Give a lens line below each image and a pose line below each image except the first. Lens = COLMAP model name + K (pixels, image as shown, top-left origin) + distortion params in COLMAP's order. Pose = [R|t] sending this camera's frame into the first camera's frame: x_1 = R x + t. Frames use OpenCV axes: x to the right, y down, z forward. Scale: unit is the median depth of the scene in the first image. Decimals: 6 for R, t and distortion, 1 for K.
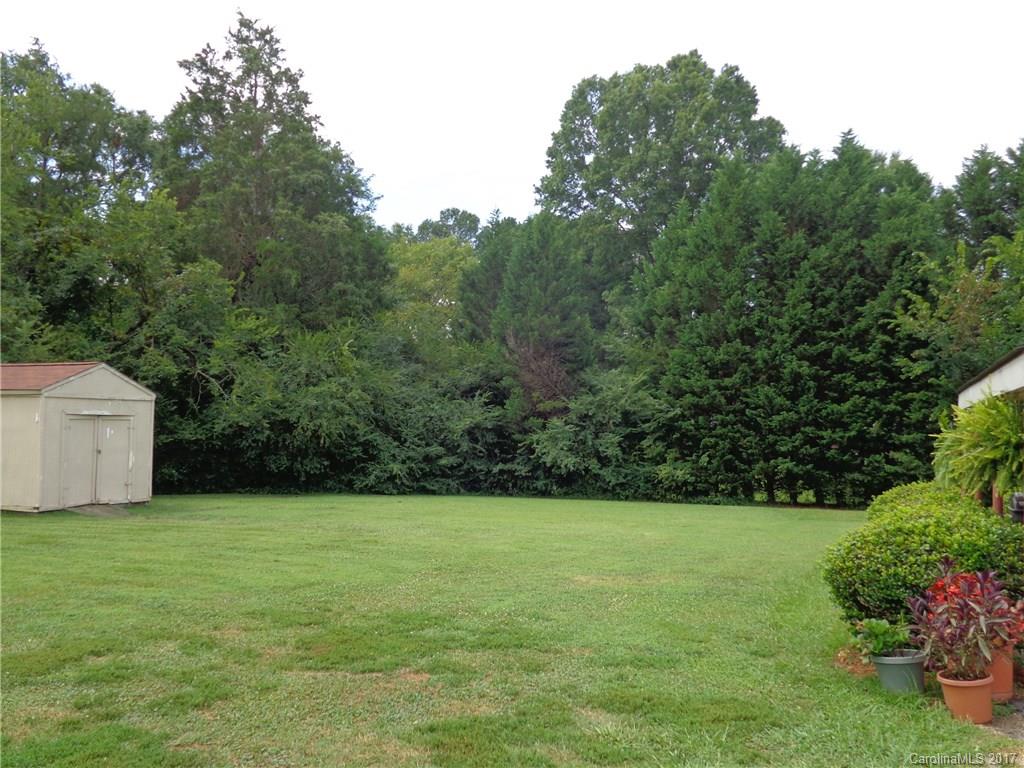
lens RADIAL K [[898.5, 0, 512.0], [0, 898.5, 384.0], [0, 0, 1]] dist [-0.002572, 0.008200]
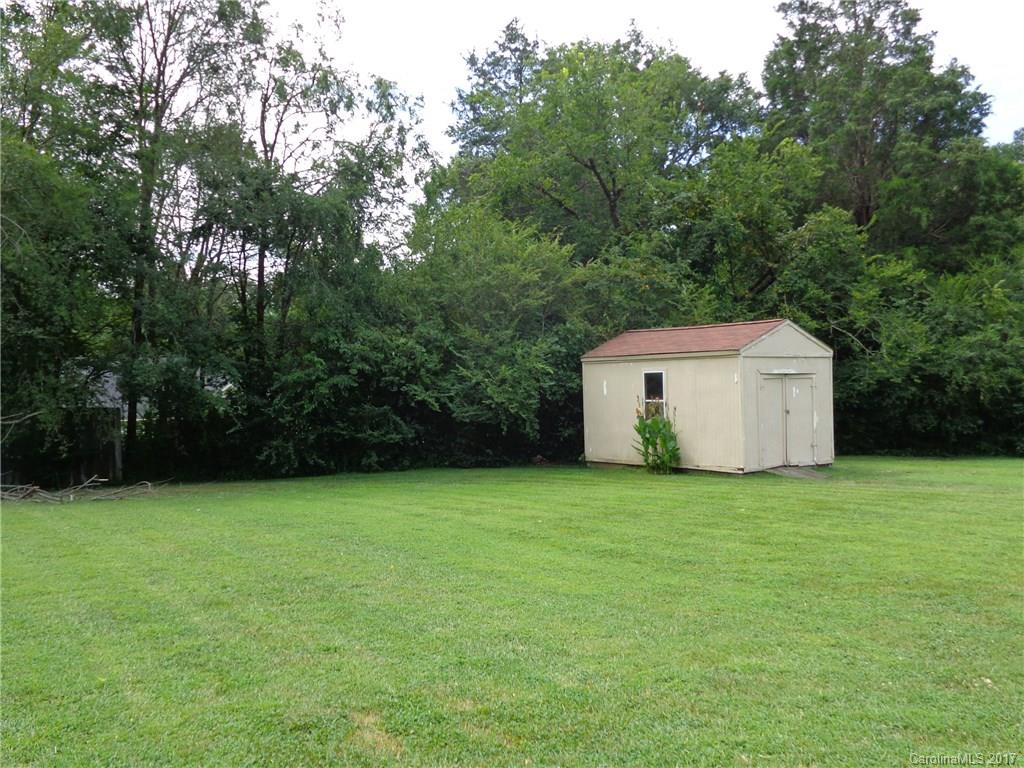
lens RADIAL K [[877.7, 0, 512.0], [0, 877.7, 384.0], [0, 0, 1]] dist [0.001557, 0.001043]
pose [[0.865291, -0.028910, -0.500436, -0.203324], [0.050700, 0.998263, 0.029996, 0.002074], [0.498699, -0.051327, 0.865254, 0.033133]]
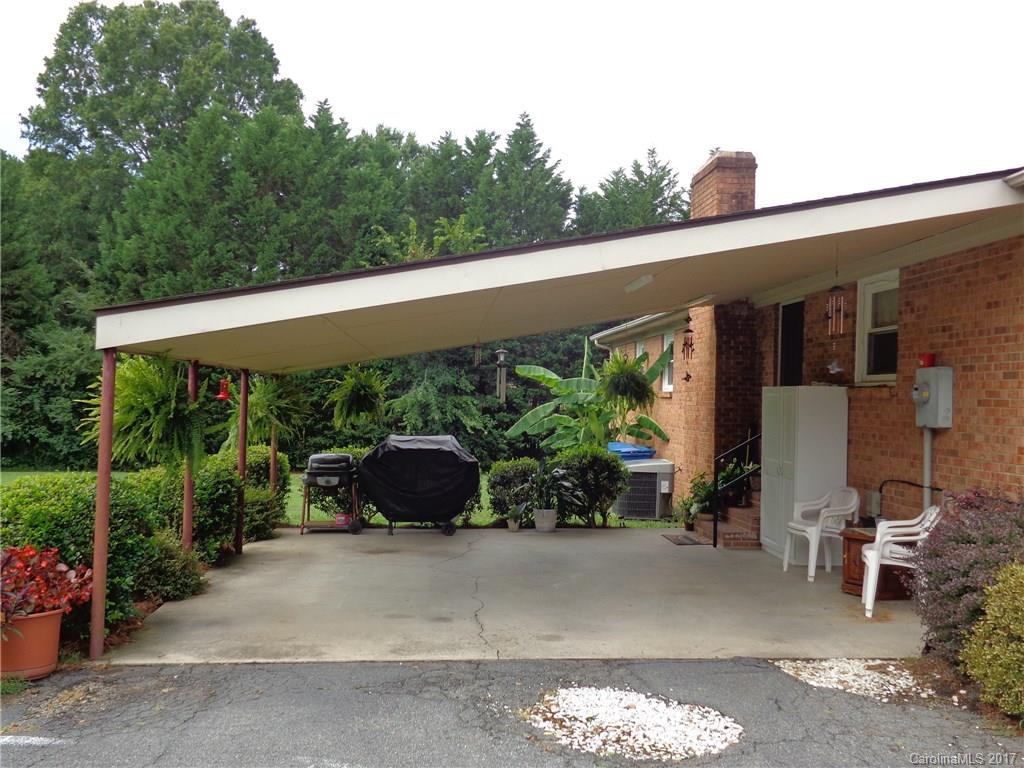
lens RADIAL K [[904.7, 0, 495.7], [0, 904.7, 381.6], [0, 0, 1]] dist [0.005200, 0.005780]
pose [[0.894655, 0.011228, 0.446617, 0.093655], [-0.027406, 0.999181, 0.029779, -0.000481], [-0.445917, -0.038882, 0.894229, -0.011630]]
